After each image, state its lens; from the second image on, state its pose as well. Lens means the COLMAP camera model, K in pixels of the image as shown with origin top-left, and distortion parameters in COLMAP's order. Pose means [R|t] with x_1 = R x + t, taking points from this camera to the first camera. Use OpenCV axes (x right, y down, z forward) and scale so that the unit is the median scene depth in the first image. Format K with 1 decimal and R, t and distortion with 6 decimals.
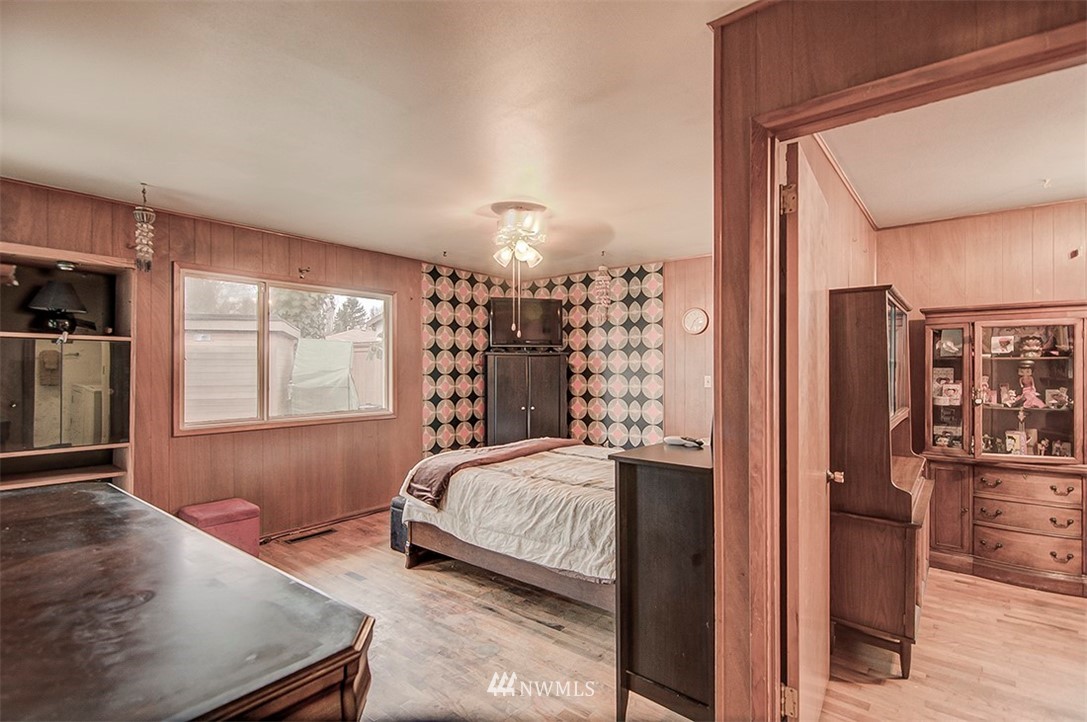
lens RADIAL K [[520.9, 0, 548.5], [0, 520.9, 366.6], [0, 0, 1]] dist [0.002411, -0.000329]
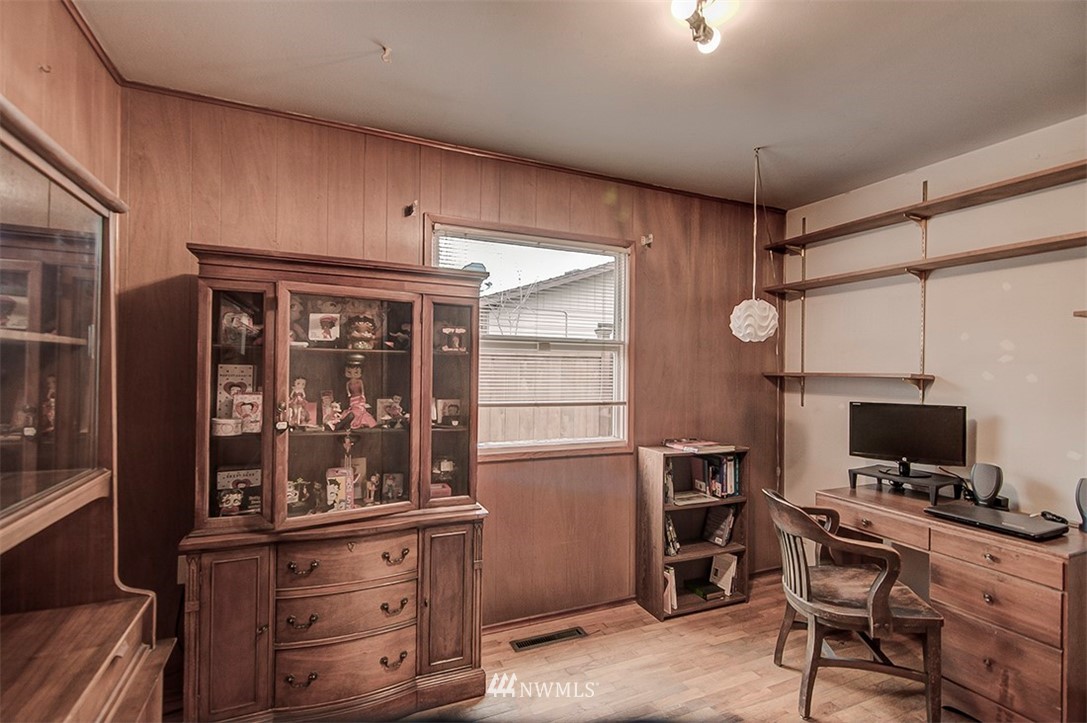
lens RADIAL K [[520.9, 0, 547.5], [0, 520.9, 367.1], [0, 0, 1]] dist [0.002411, -0.000329]
pose [[0.450629, 0.011781, 0.892634, 0.455033], [-0.013449, 0.999889, -0.006407, 0.004548], [-0.892610, -0.009118, 0.450737, 0.504983]]
